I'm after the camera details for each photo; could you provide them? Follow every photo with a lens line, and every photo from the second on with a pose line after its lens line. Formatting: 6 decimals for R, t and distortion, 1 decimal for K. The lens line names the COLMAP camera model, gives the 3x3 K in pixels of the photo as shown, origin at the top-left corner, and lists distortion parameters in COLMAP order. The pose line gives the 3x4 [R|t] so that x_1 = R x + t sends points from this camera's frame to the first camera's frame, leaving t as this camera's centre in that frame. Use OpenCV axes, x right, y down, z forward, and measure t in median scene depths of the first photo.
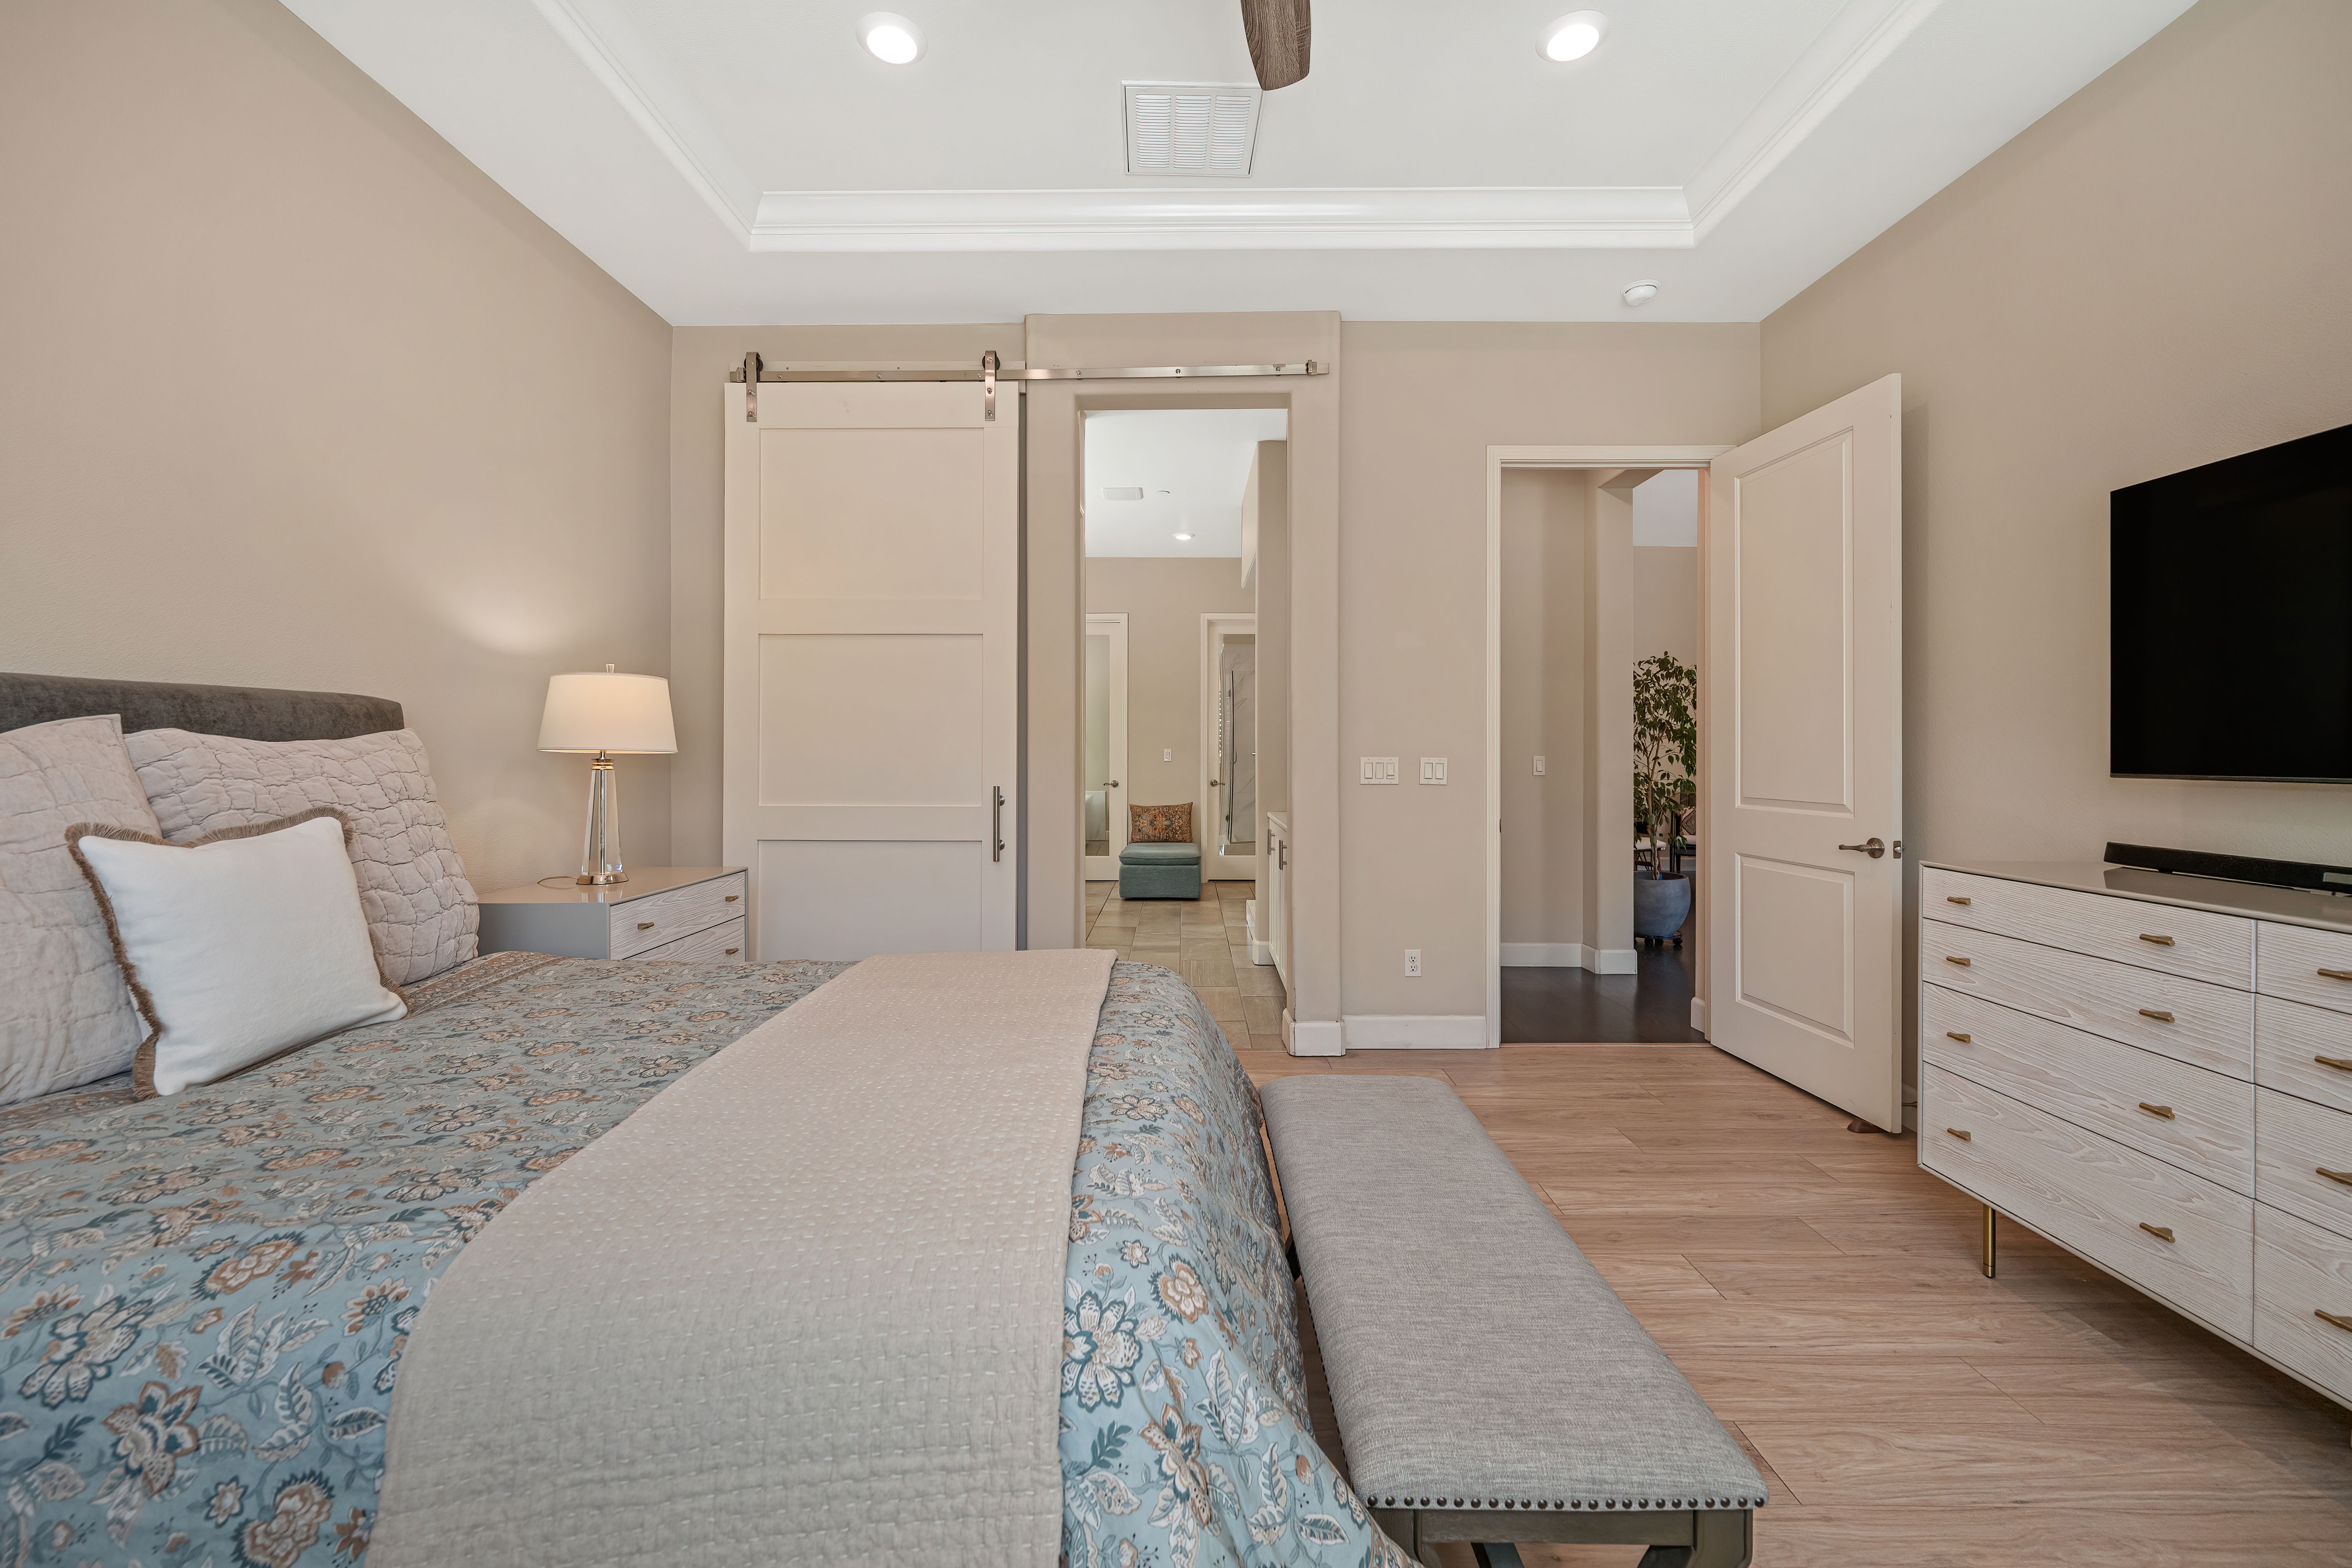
lens RADIAL K [[941.7, 0, 1177.4], [0, 941.7, 761.5], [0, 0, 1]] dist [0.002422, -0.000163]
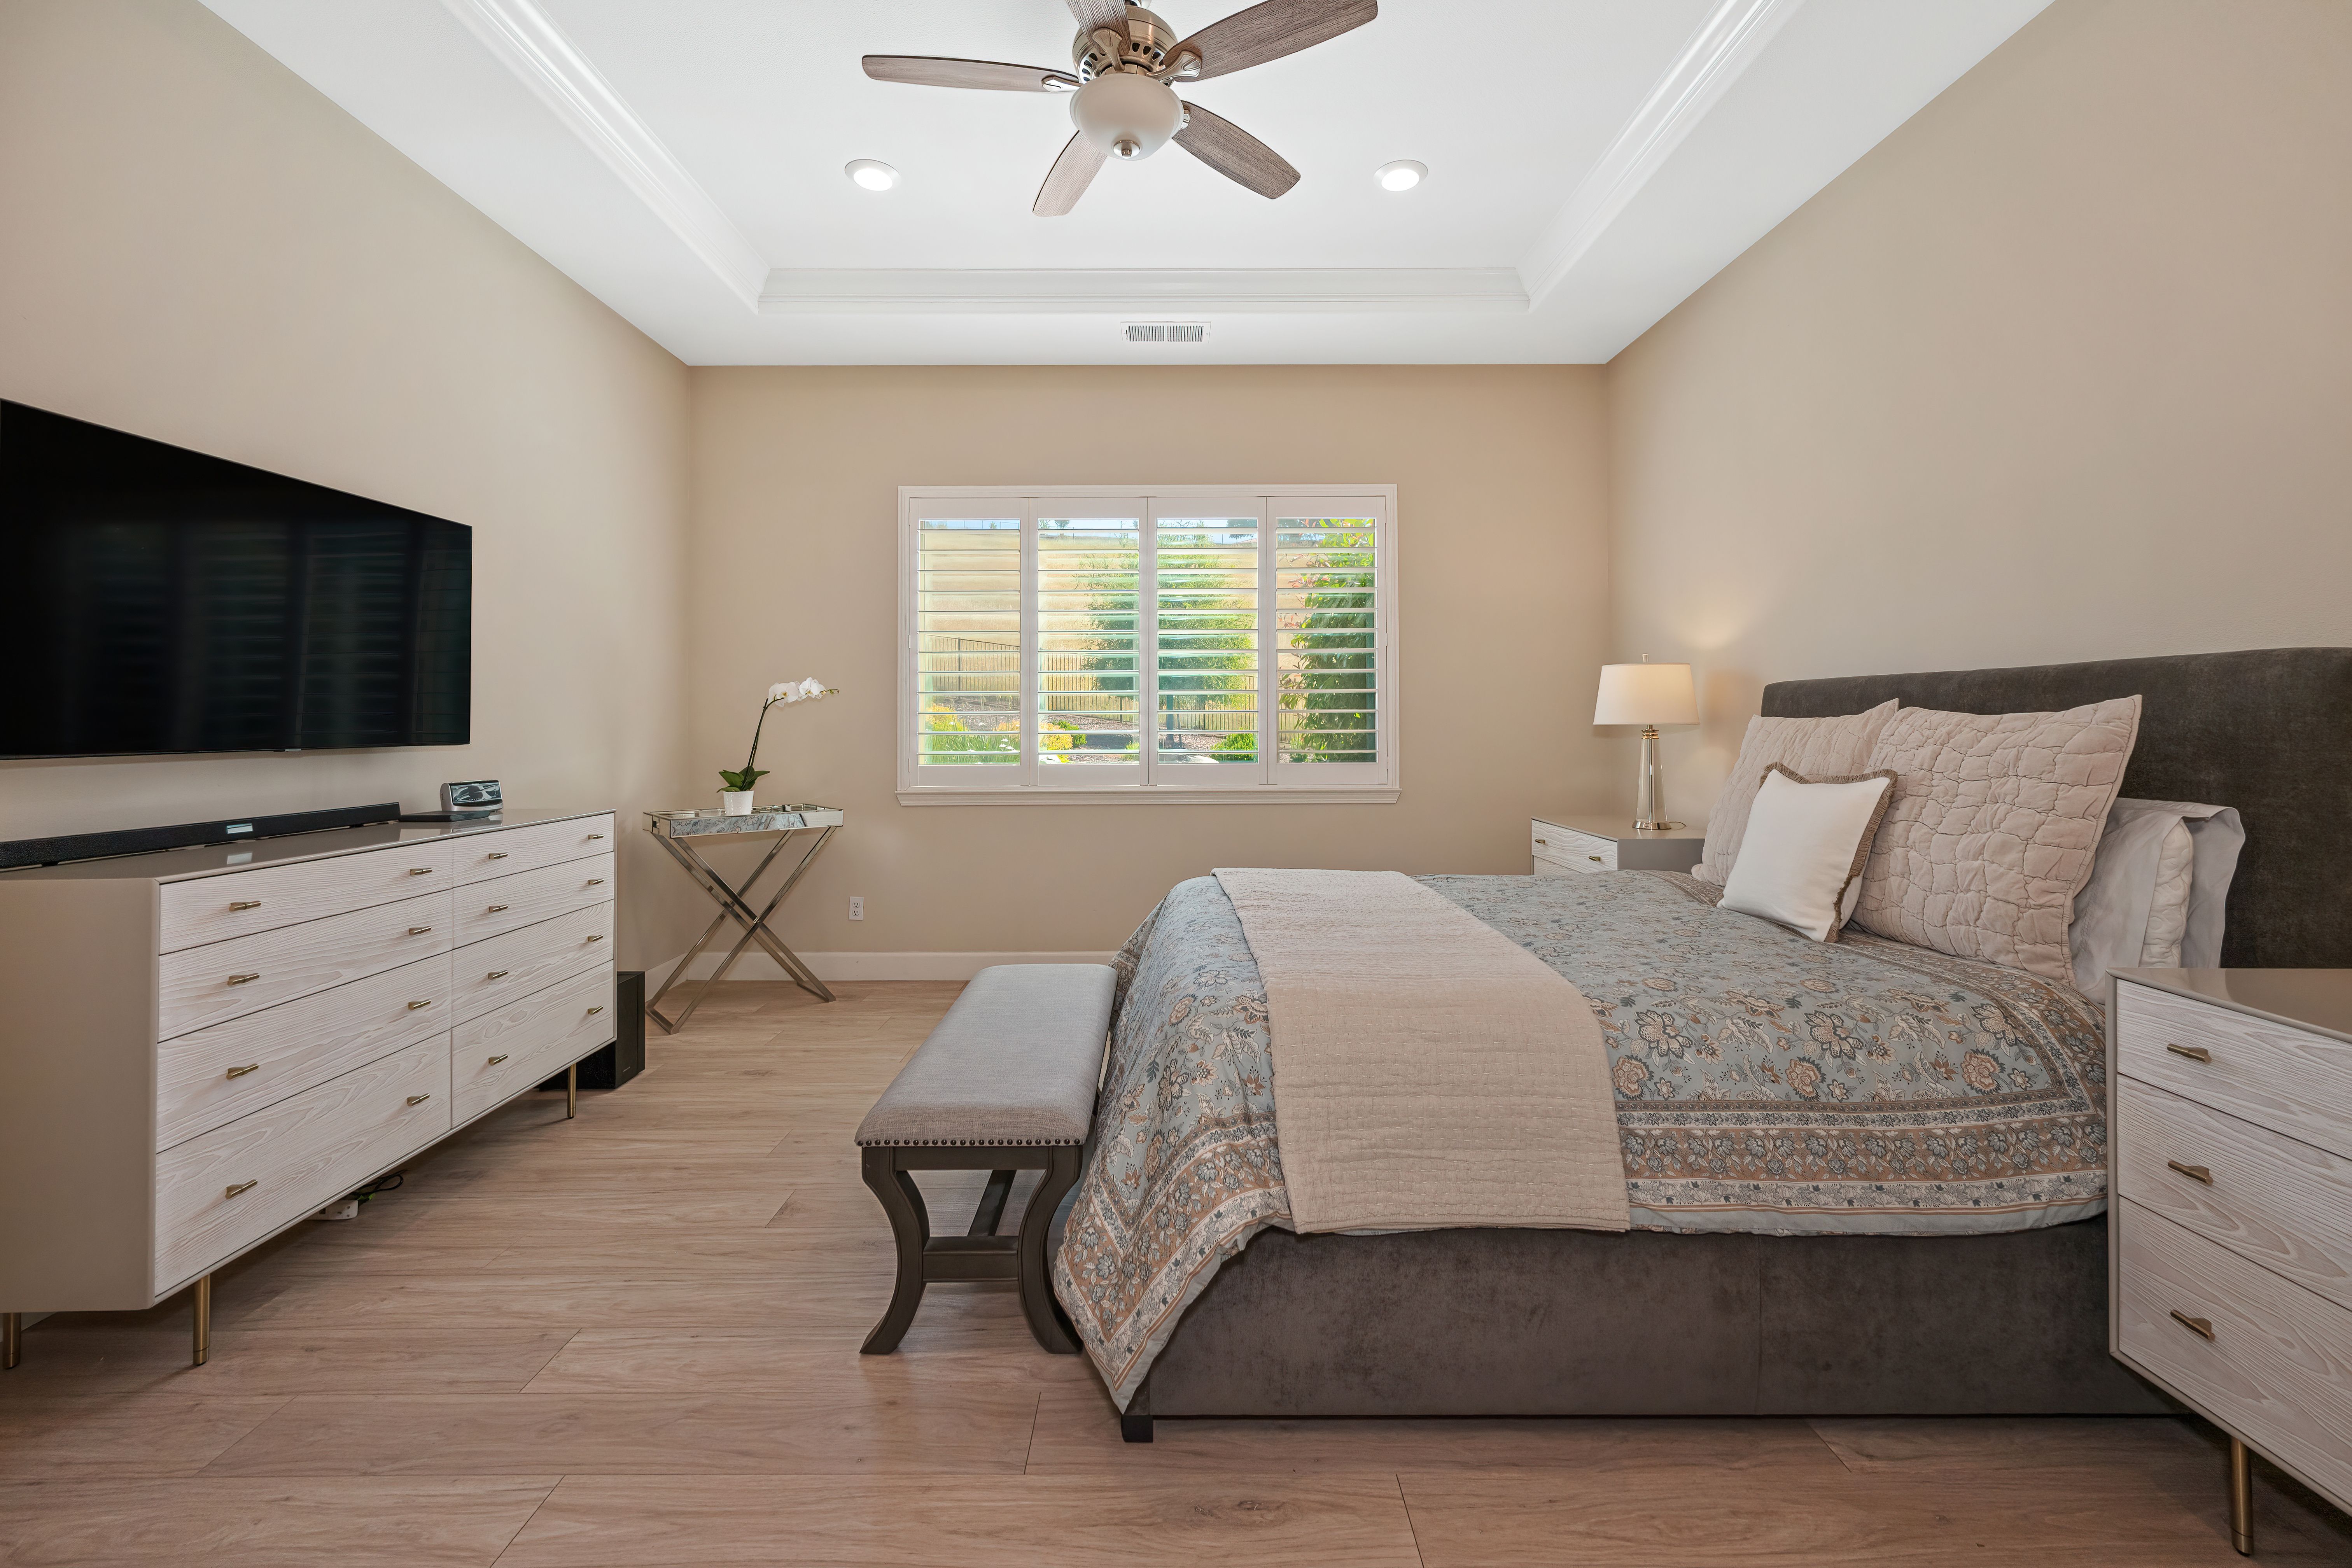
lens RADIAL K [[953.0, 0, 1171.3], [0, 953.0, 712.2], [0, 0, 1]] dist [-0.000304, 0.000065]
pose [[-0.999958, 0.002347, -0.008865, 0.021180], [0.002349, 0.999997, -0.000221, -0.023676], [0.008864, -0.000242, -0.999961, 2.078469]]
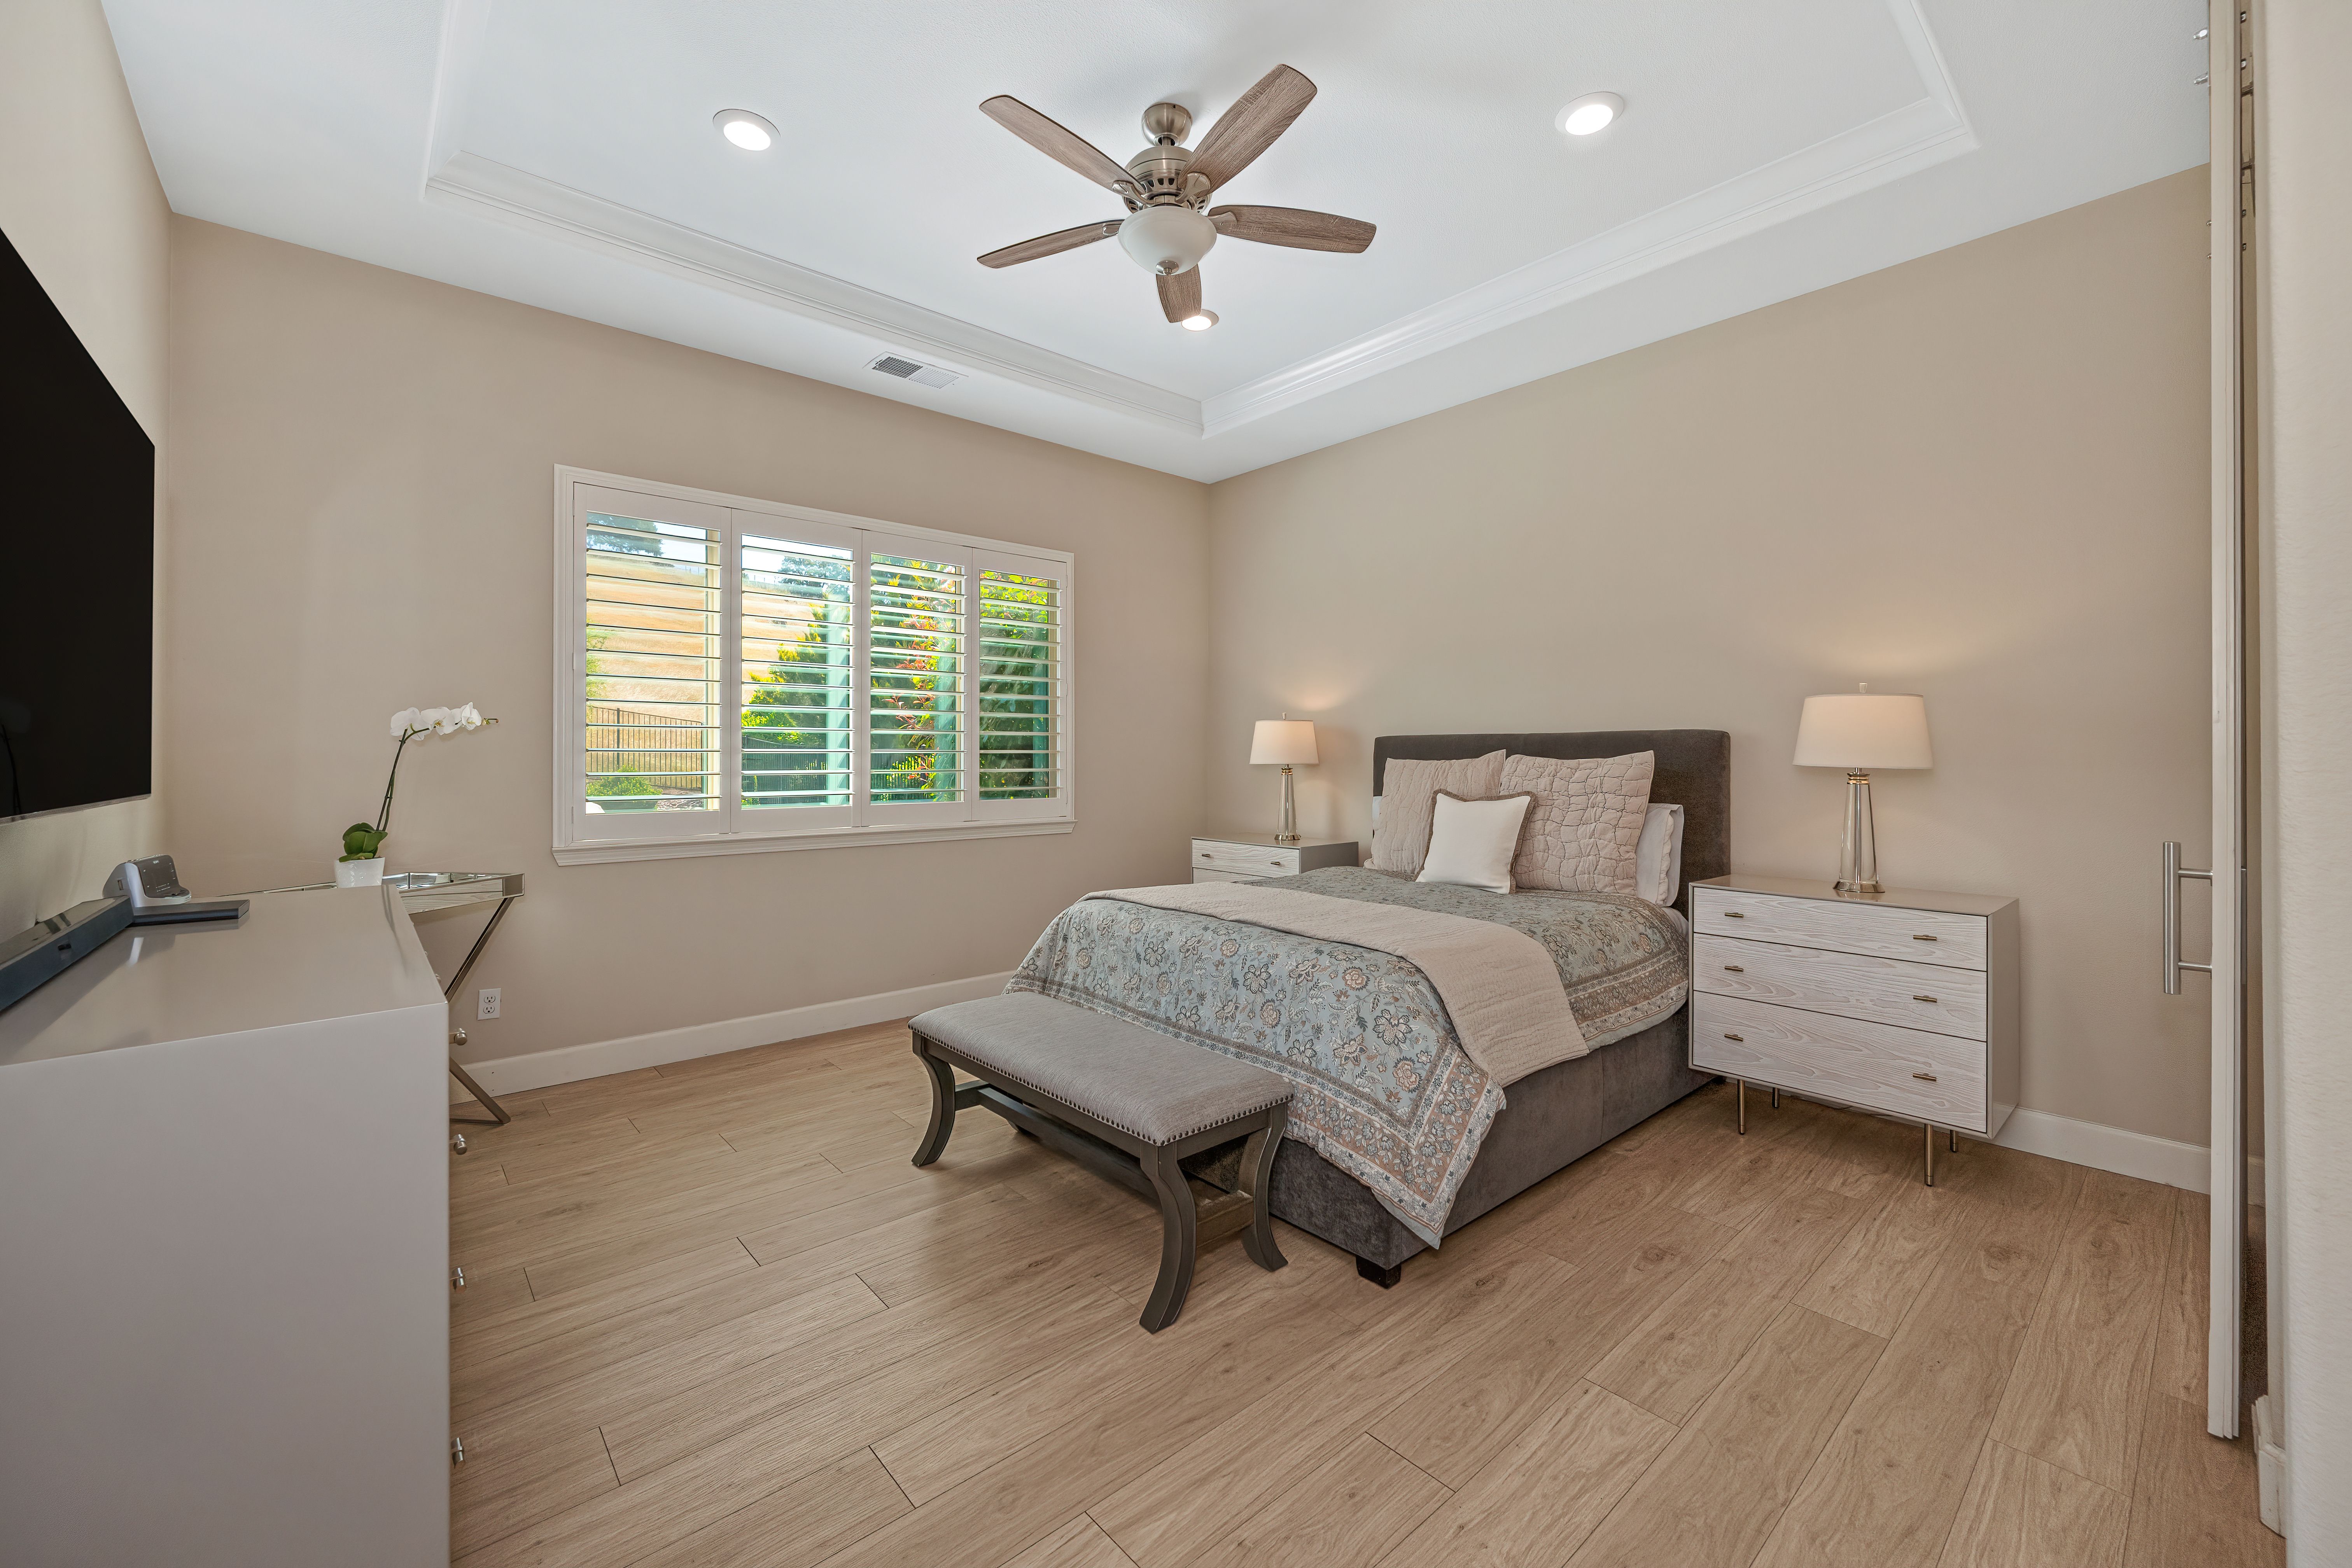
lens RADIAL K [[941.7, 0, 1177.4], [0, 941.7, 761.5], [0, 0, 1]] dist [0.002422, -0.000163]
pose [[-0.747518, 0.001502, -0.664240, 0.993282], [-0.007419, 0.999916, 0.010610, -0.029808], [0.664200, 0.012859, -0.747444, 1.916013]]
